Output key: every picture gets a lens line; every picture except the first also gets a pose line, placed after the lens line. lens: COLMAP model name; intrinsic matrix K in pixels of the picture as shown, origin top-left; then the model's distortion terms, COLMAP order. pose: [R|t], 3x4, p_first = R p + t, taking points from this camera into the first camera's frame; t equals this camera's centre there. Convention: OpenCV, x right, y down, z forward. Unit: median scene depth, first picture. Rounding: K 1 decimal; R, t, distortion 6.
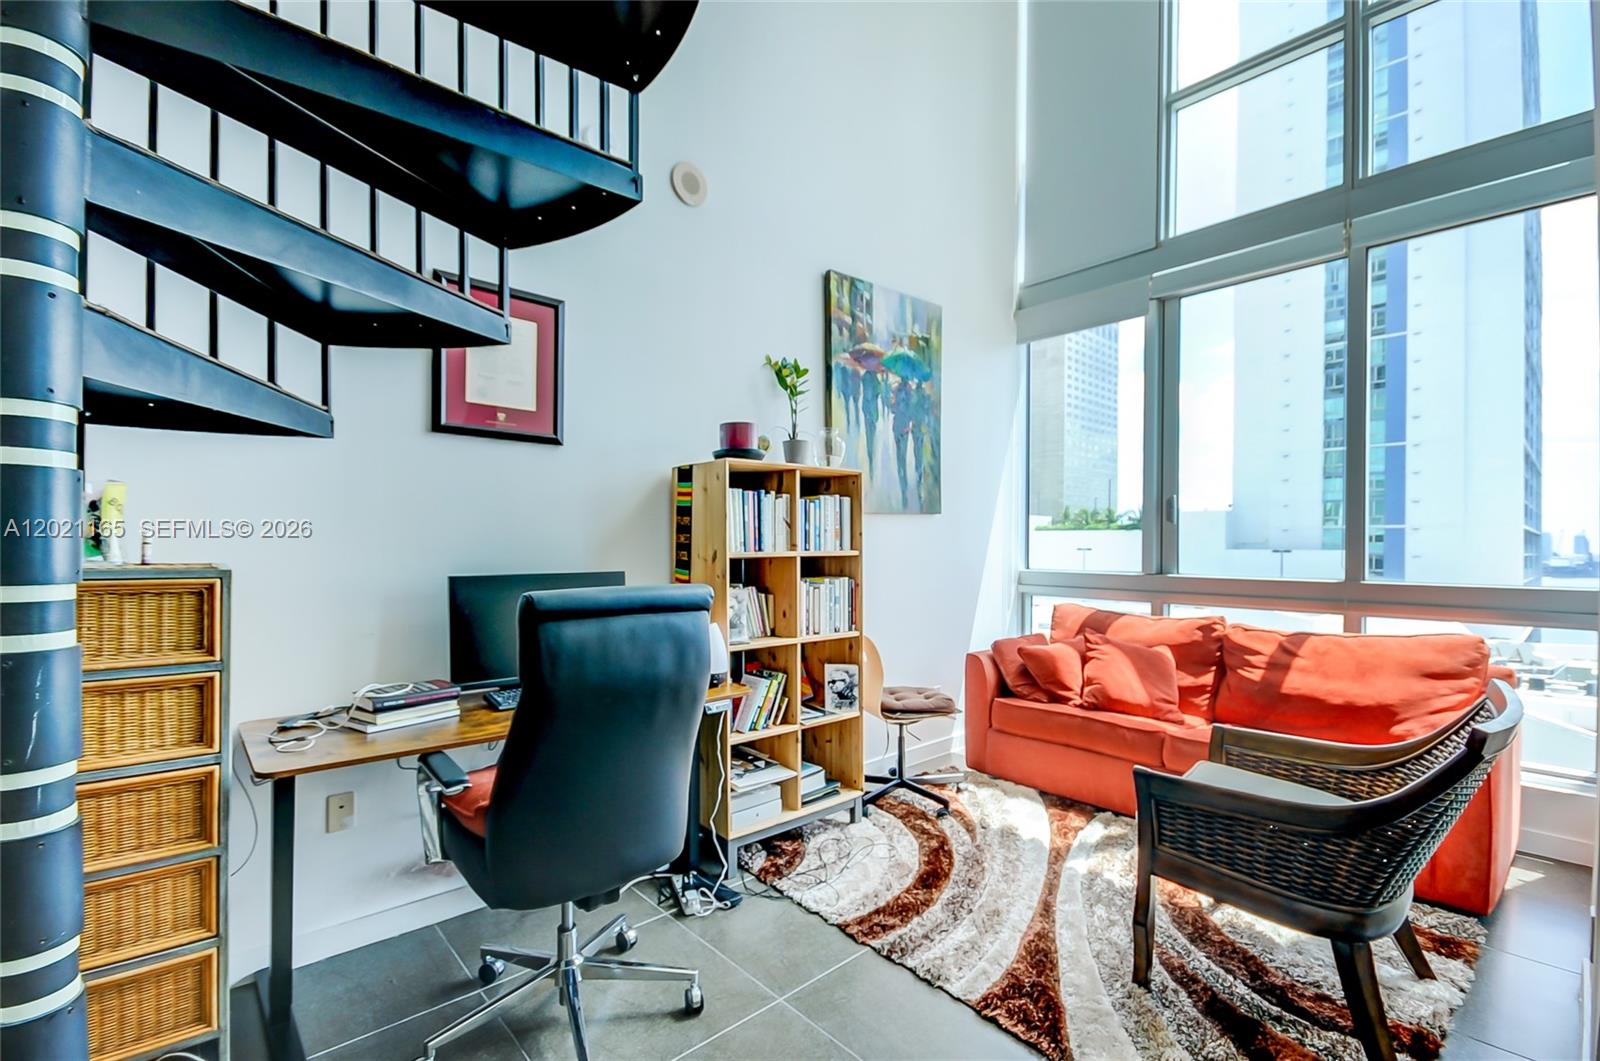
lens RADIAL K [[720.8, 0, 801.9], [0, 720.8, 541.7], [0, 0, 1]] dist [0.008213, 0.006297]
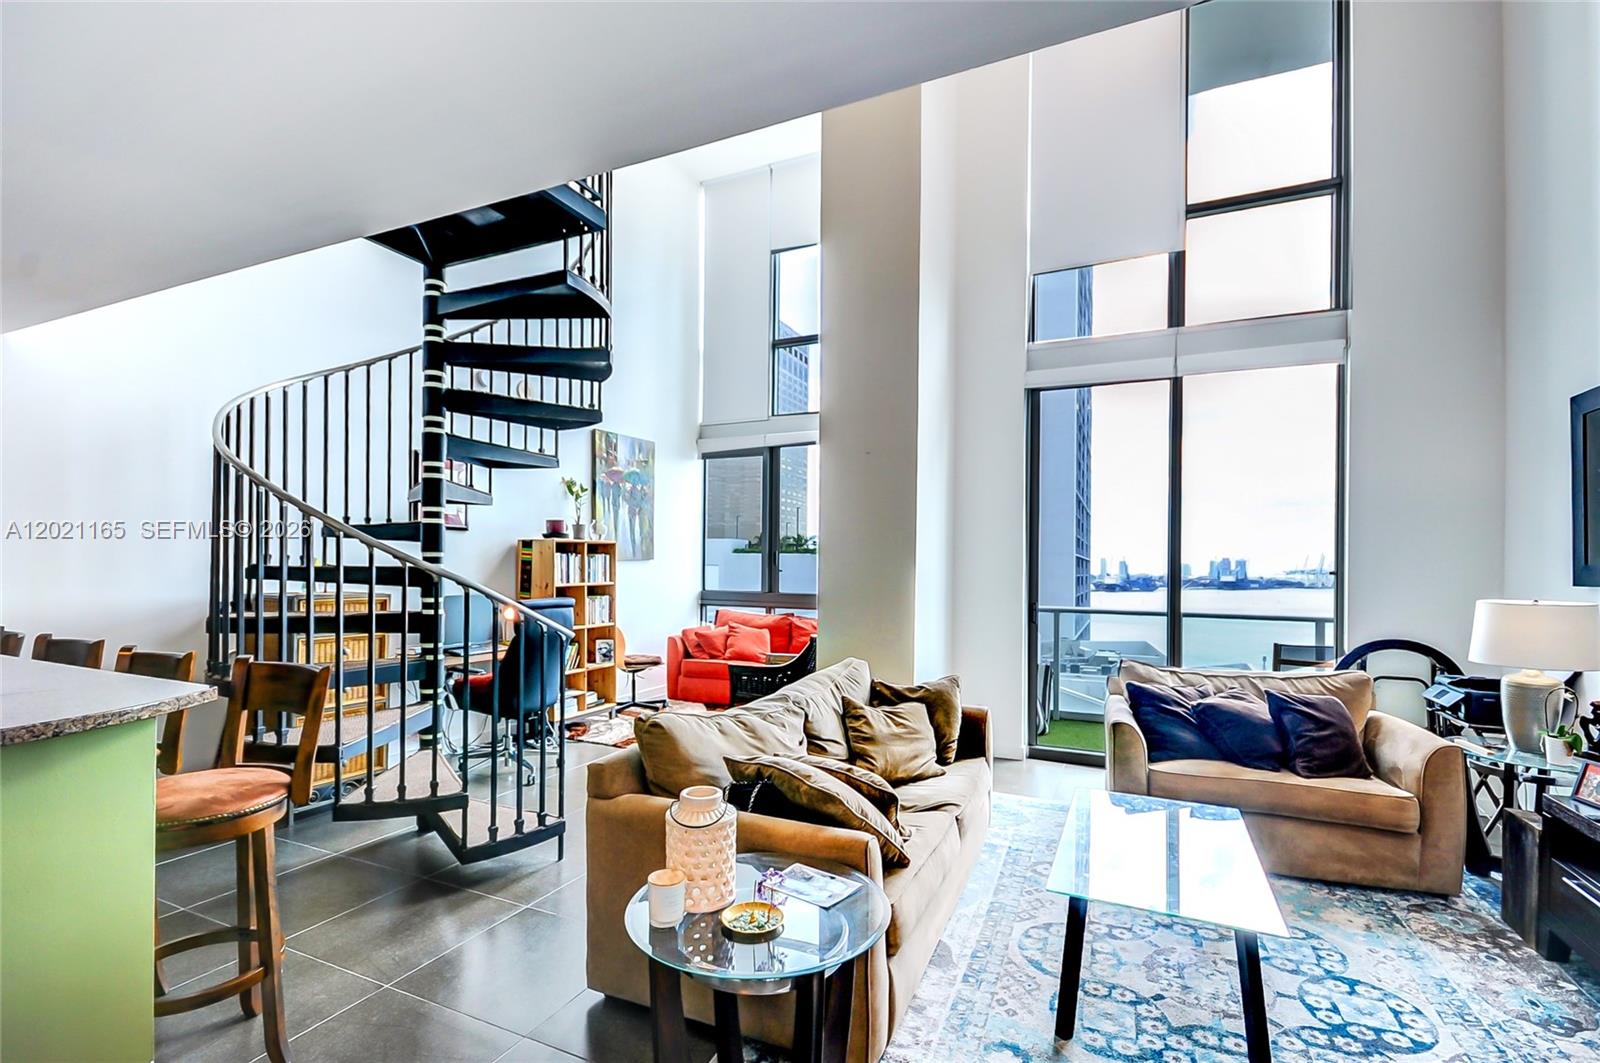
lens RADIAL K [[720.8, 0, 789.7], [0, 720.8, 570.6], [0, 0, 1]] dist [0.008213, 0.006297]
pose [[0.925162, 0.000764, 0.379572, -0.224630], [-0.004877, 0.999939, 0.009874, -0.040229], [-0.379542, -0.010987, 0.925109, -1.004505]]
